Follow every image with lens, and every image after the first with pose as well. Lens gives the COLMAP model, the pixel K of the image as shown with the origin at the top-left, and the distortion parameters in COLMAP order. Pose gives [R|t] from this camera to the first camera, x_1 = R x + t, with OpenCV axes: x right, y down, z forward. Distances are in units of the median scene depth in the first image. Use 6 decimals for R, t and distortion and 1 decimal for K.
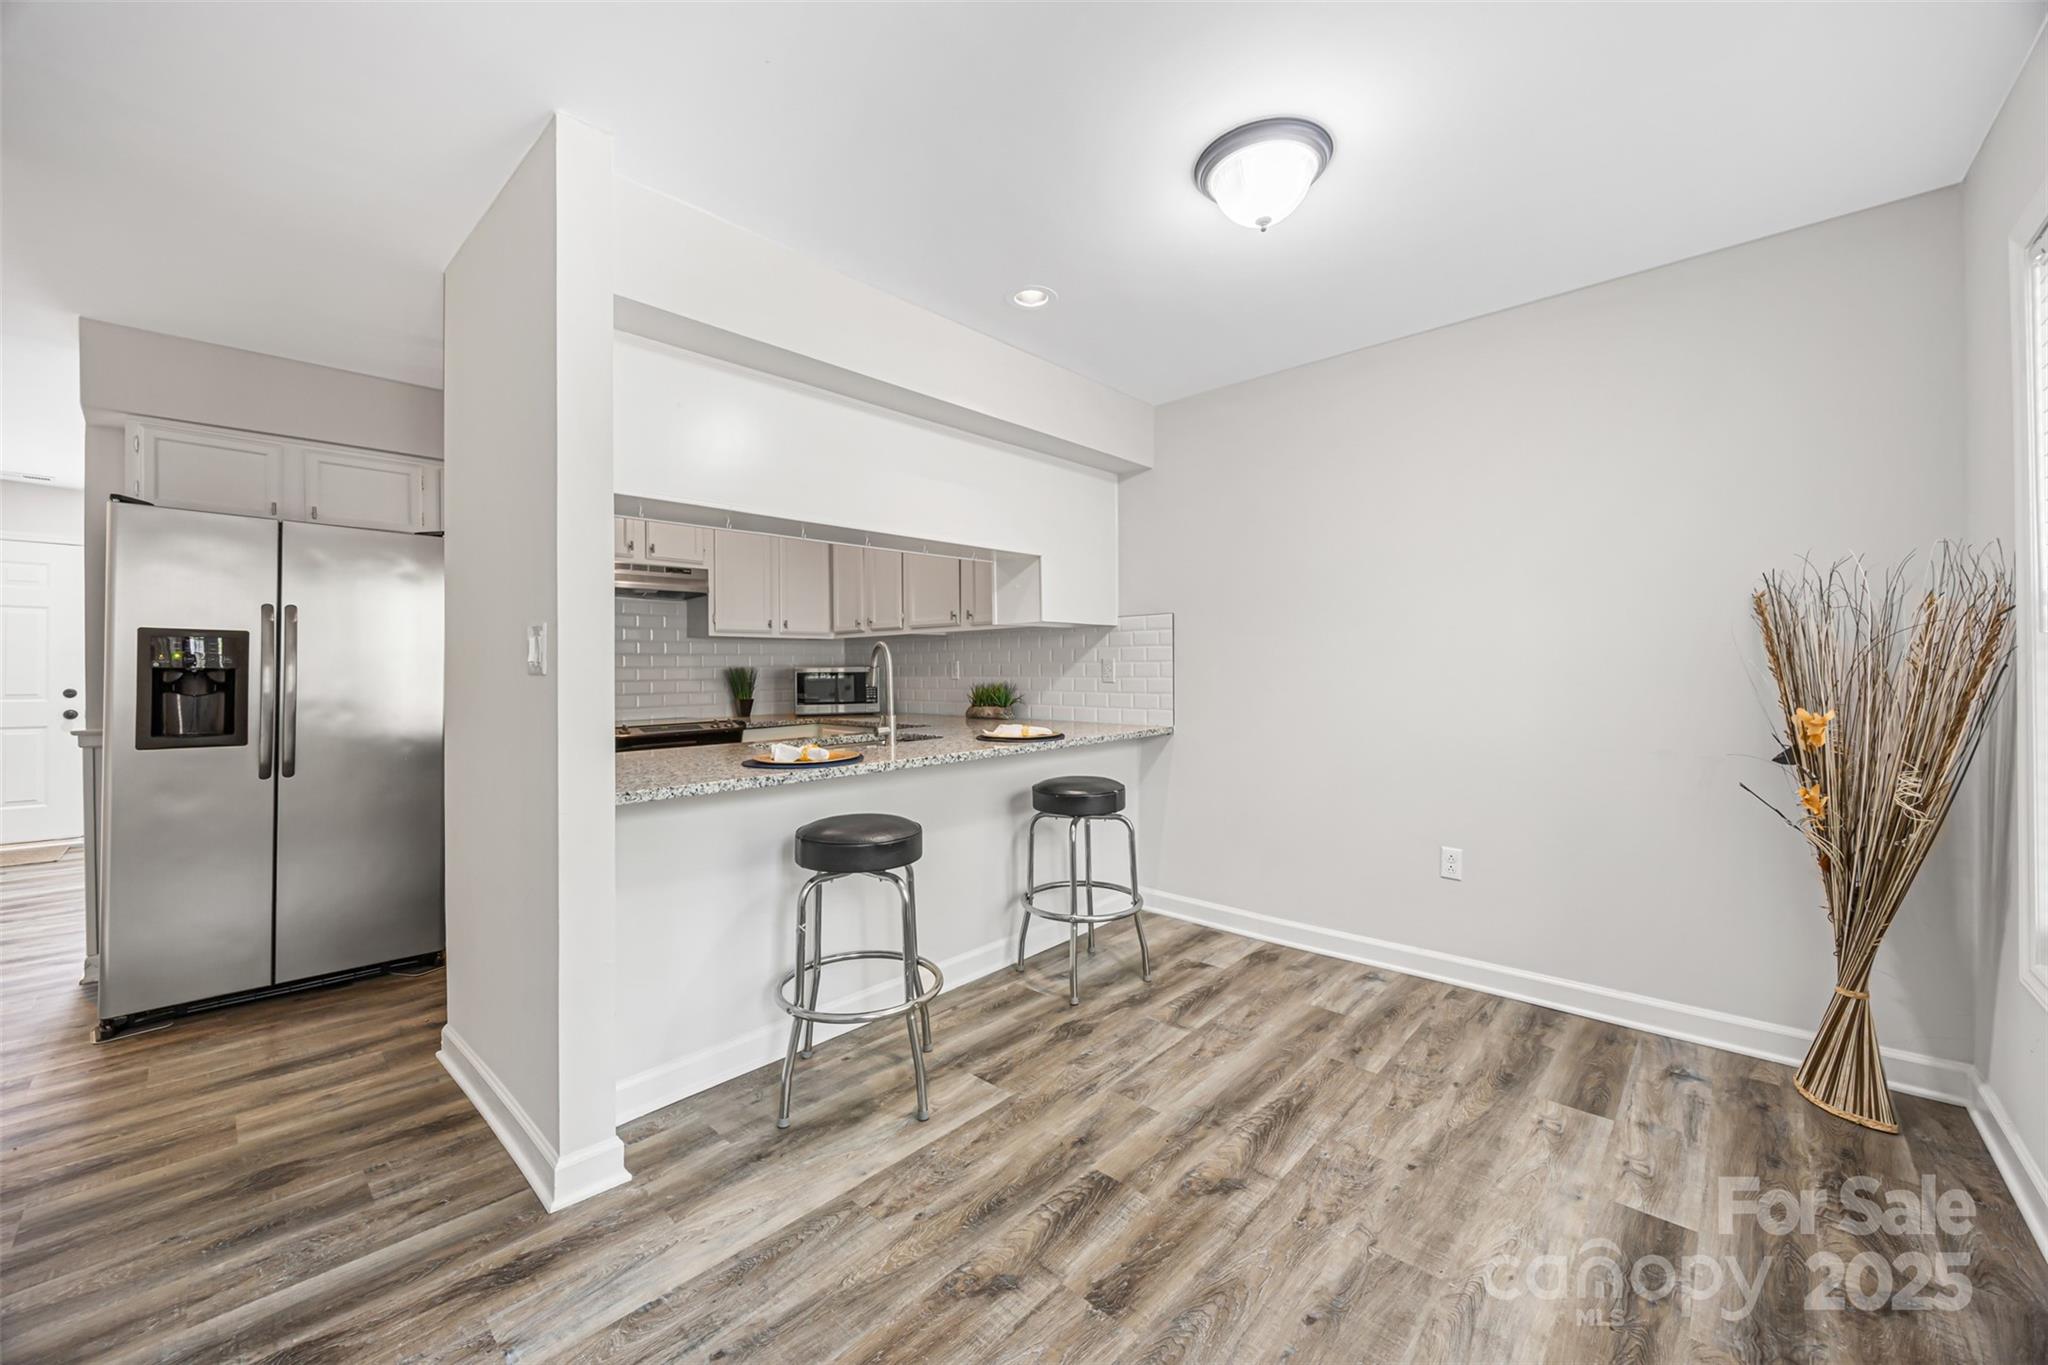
lens RADIAL K [[770.8, 0, 1043.1], [0, 770.8, 645.2], [0, 0, 1]] dist [-0.005520, -0.000116]
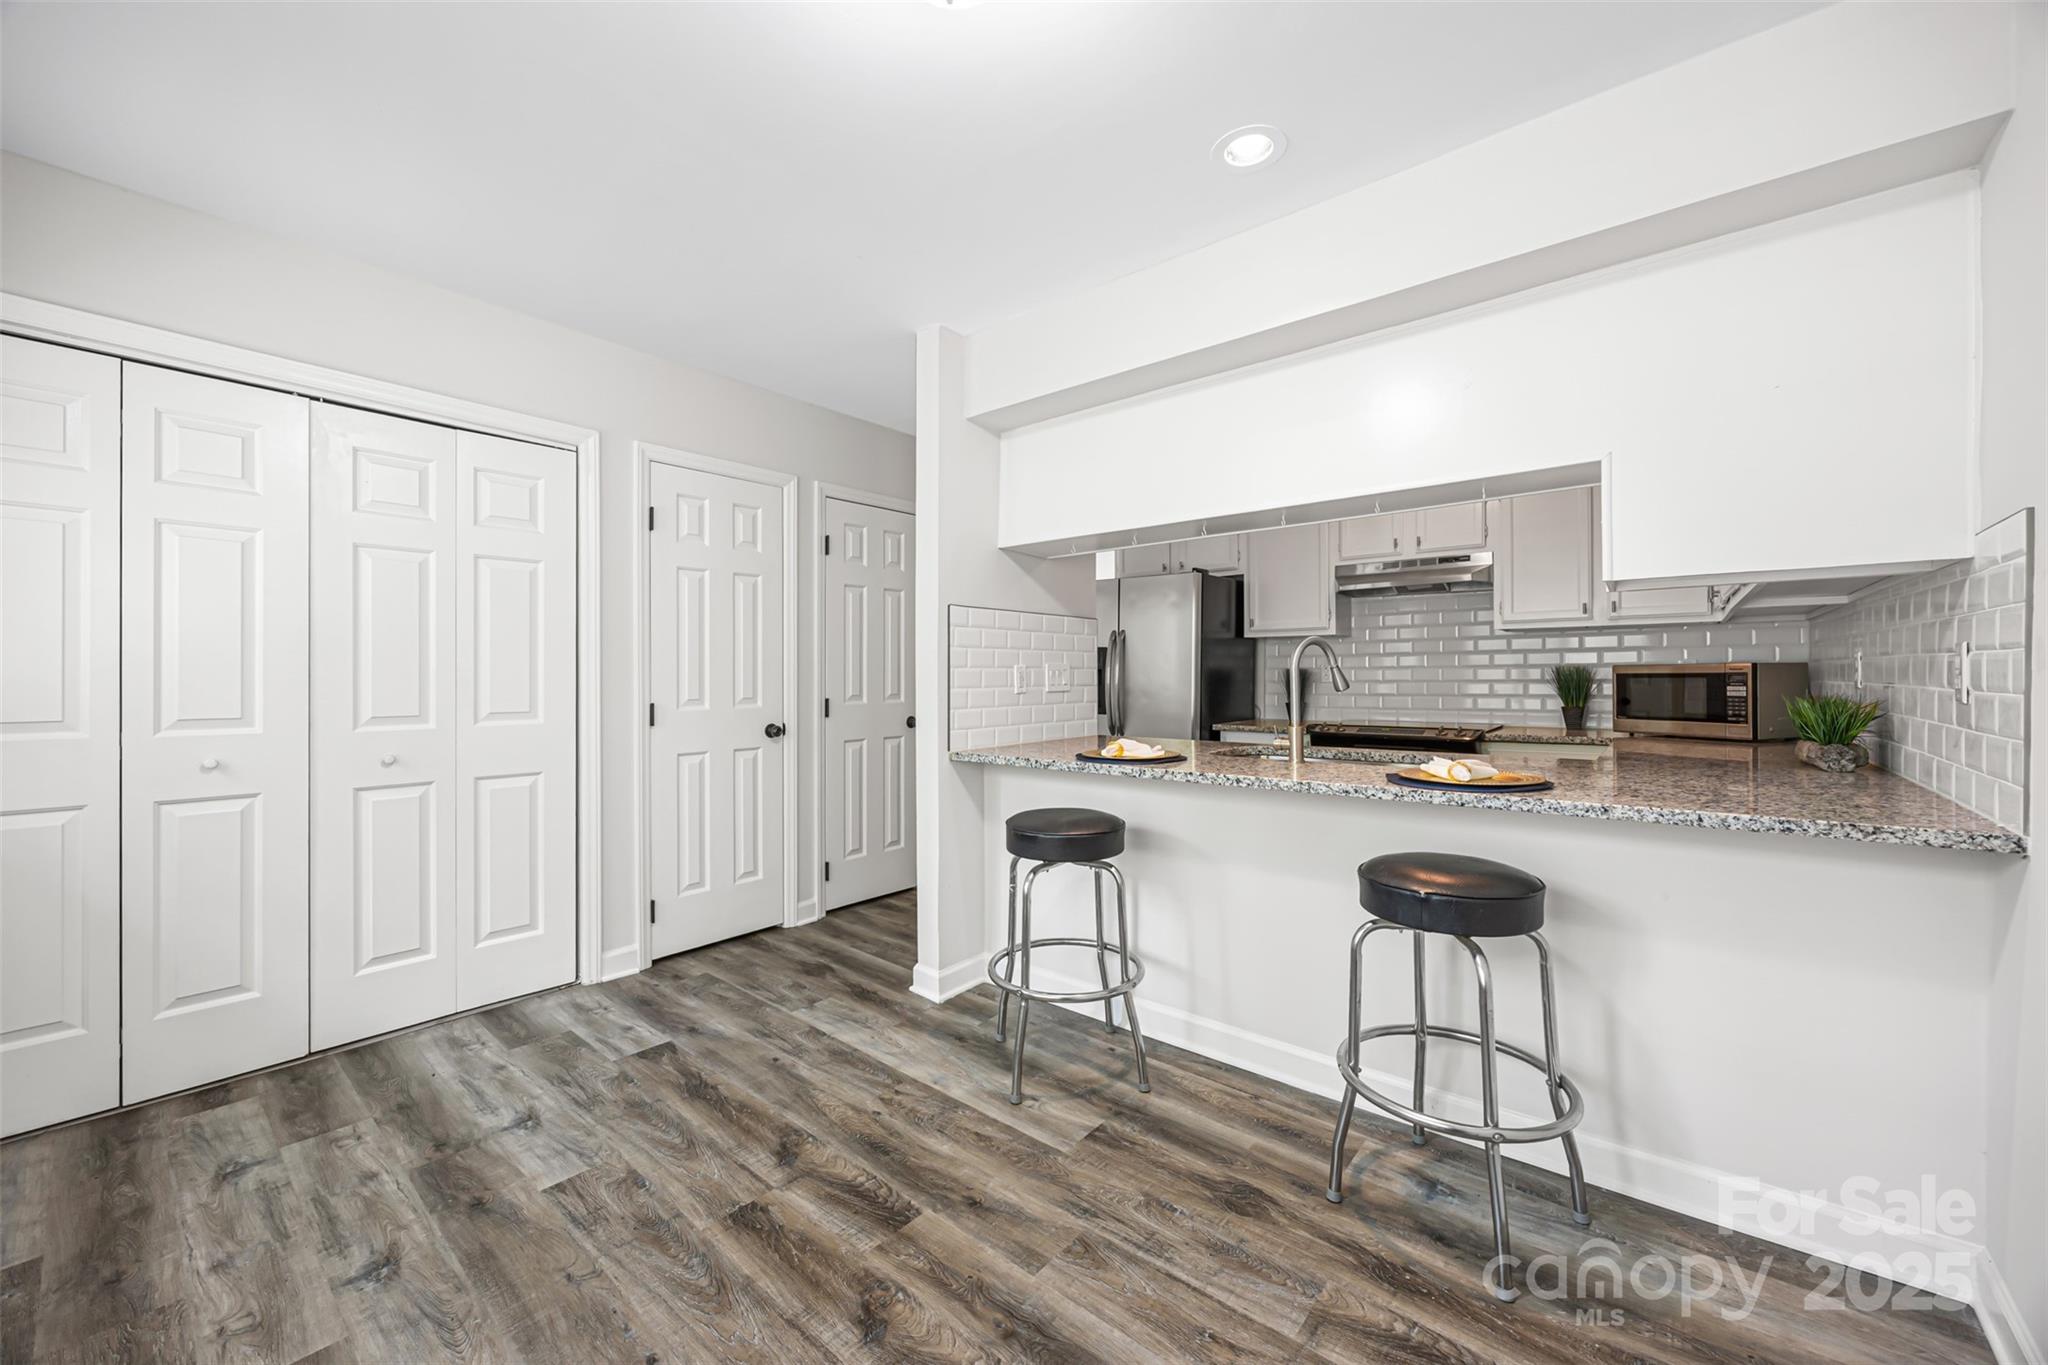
lens RADIAL K [[784.2, 0, 1022.7], [0, 784.2, 673.2], [0, 0, 1]] dist [-0.002579, -0.000090]
pose [[0.036545, 0.004854, -0.999320, 0.851625], [0.034731, 0.999378, 0.006124, 0.025654], [0.998728, -0.034931, 0.036353, 0.932556]]
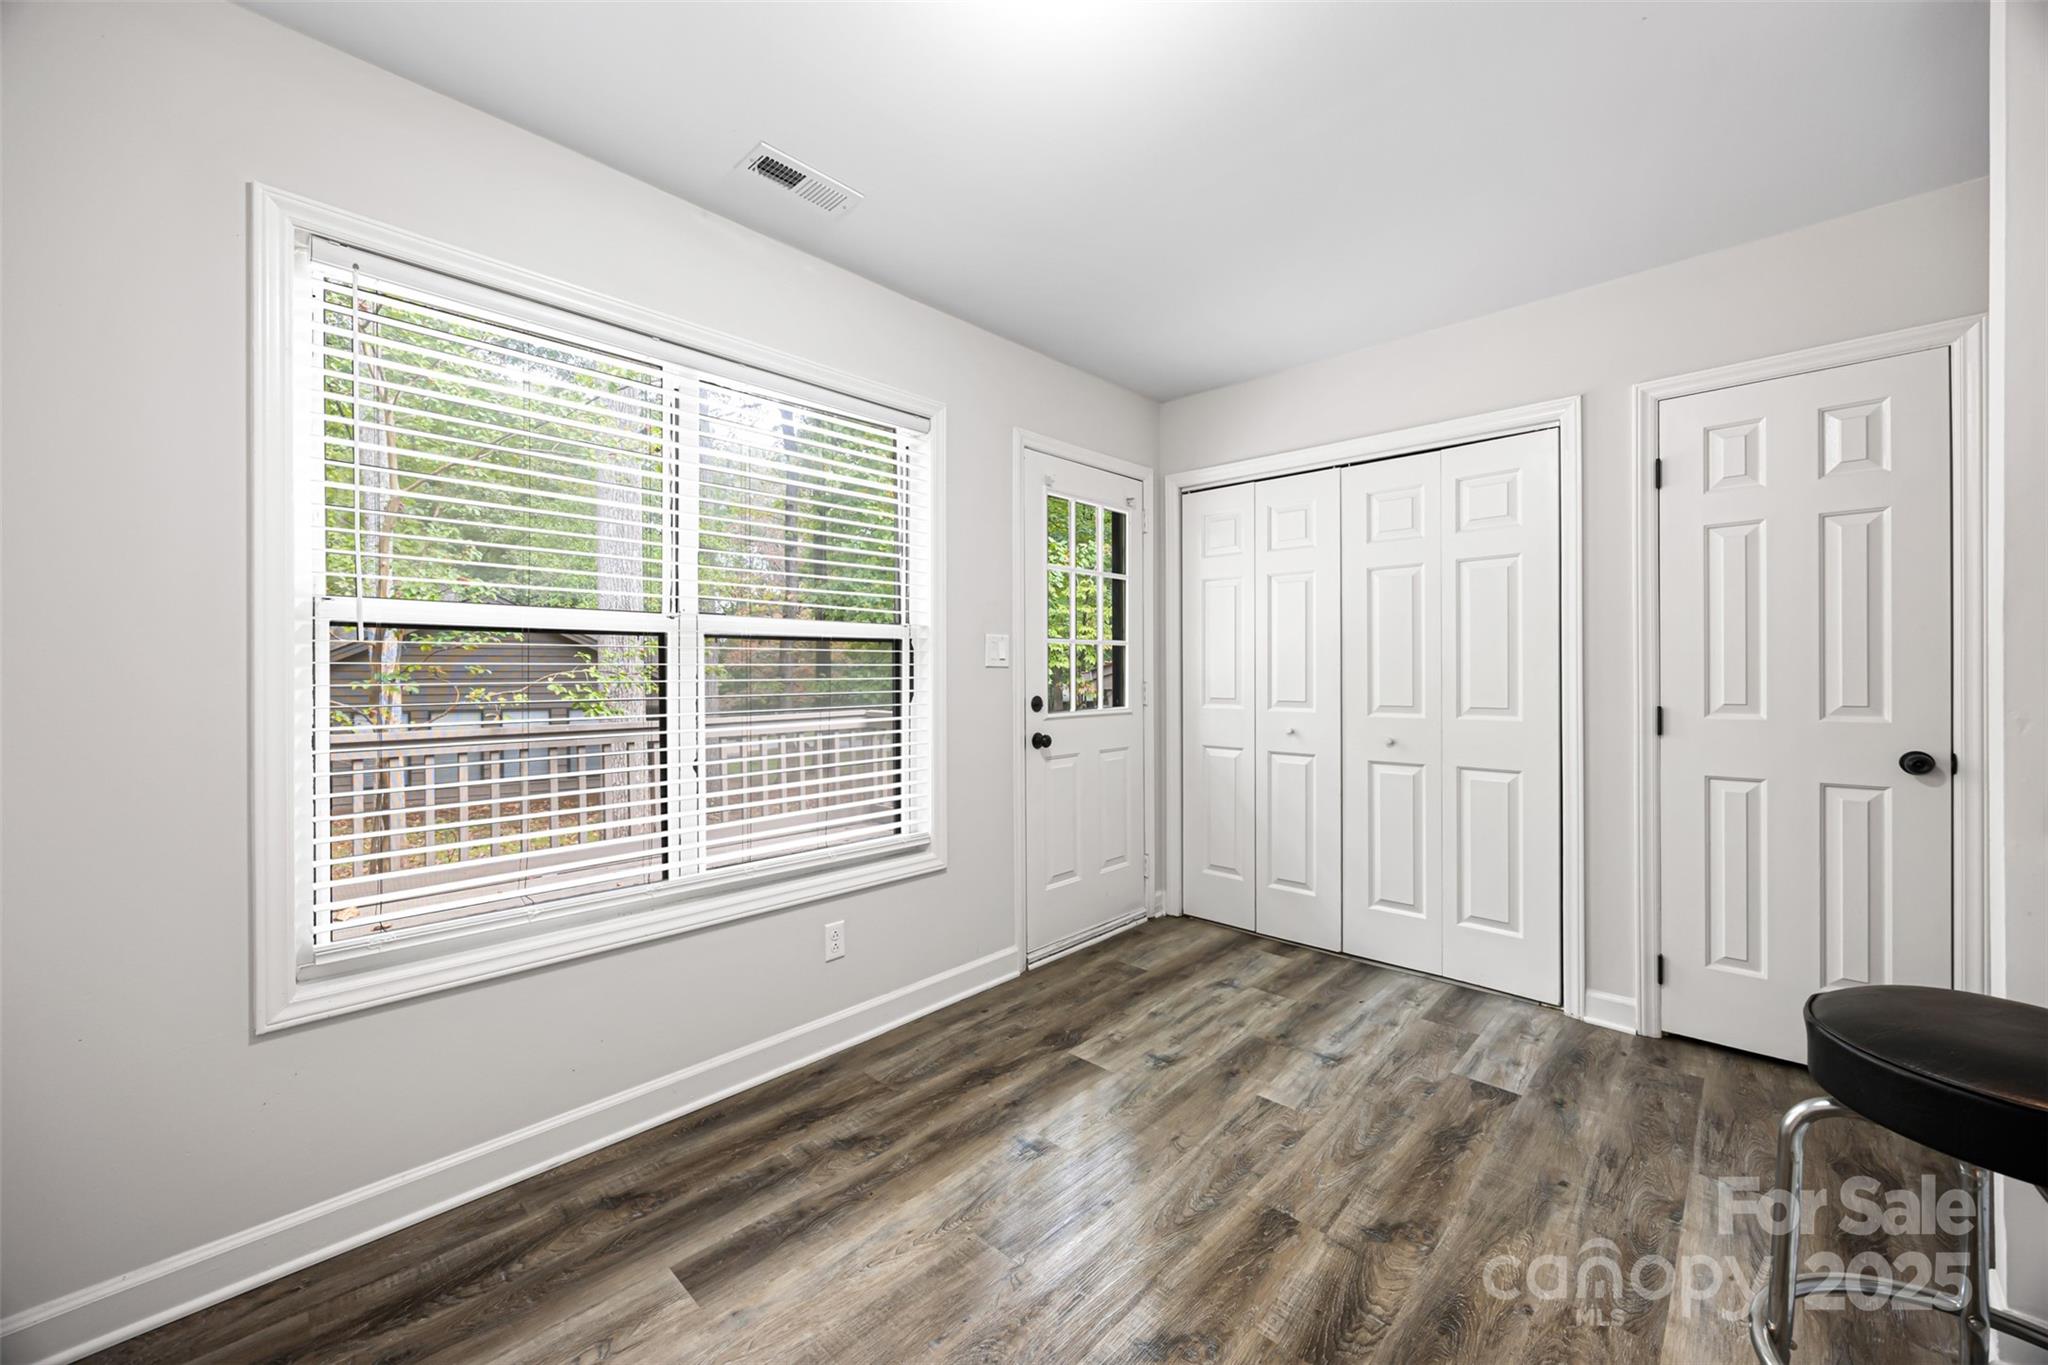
lens RADIAL K [[780.7, 0, 1029.8], [0, 780.7, 676.9], [0, 0, 1]] dist [-0.002575, -0.000003]
pose [[-0.999584, 0.009766, 0.027154, 0.275375], [0.008889, 0.999441, -0.032227, 0.051386], [-0.027453, -0.031972, -0.999112, 1.457520]]
